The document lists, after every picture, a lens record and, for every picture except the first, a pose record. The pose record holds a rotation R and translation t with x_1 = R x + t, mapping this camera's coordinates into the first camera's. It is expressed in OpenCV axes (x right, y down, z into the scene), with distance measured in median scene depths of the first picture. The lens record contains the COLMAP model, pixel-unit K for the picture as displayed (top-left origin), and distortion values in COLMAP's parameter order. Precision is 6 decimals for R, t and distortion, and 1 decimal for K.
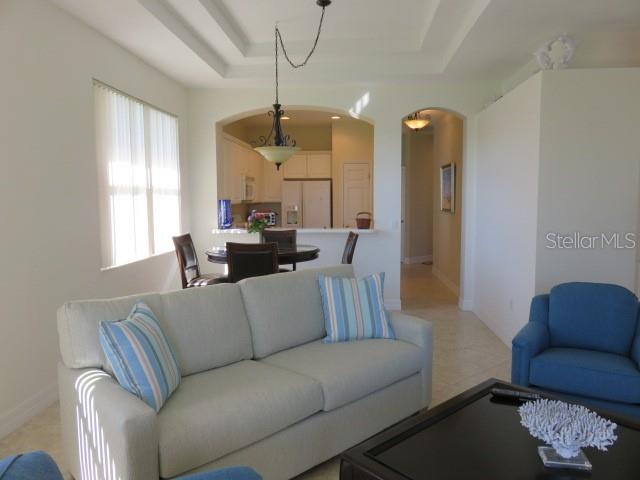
lens RADIAL K [[481.5, 0, 319.3], [0, 481.5, 240.9], [0, 0, 1]] dist [0.010174, 0.009420]
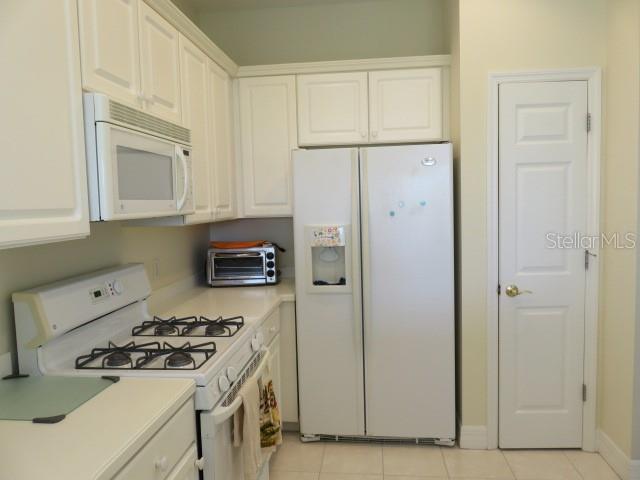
lens RADIAL K [[481.5, 0, 319.8], [0, 481.5, 237.8], [0, 0, 1]] dist [0.010174, 0.009420]
pose [[0.999410, -0.024420, -0.024134, -0.053765], [0.024052, 0.999592, -0.015426, -0.061390], [0.024501, 0.014836, 0.999590, 0.678486]]
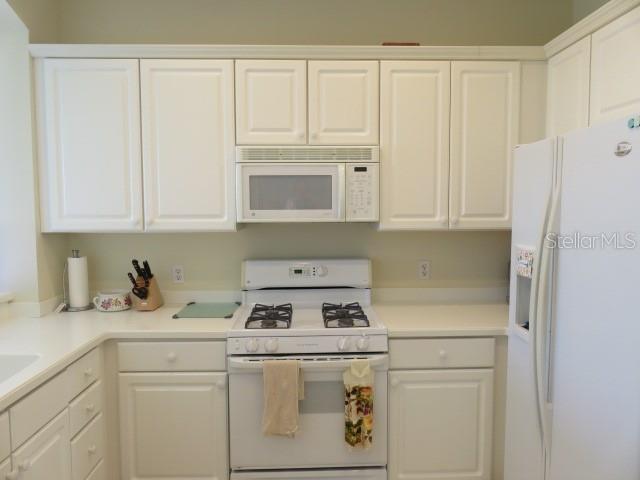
lens RADIAL K [[481.5, 0, 318.2], [0, 481.5, 241.2], [0, 0, 1]] dist [0.010174, 0.009420]
pose [[0.109148, 0.074361, -0.991240, 0.149365], [-0.084604, 0.994274, 0.065273, -0.083063], [0.990419, 0.076739, 0.114814, 0.859202]]
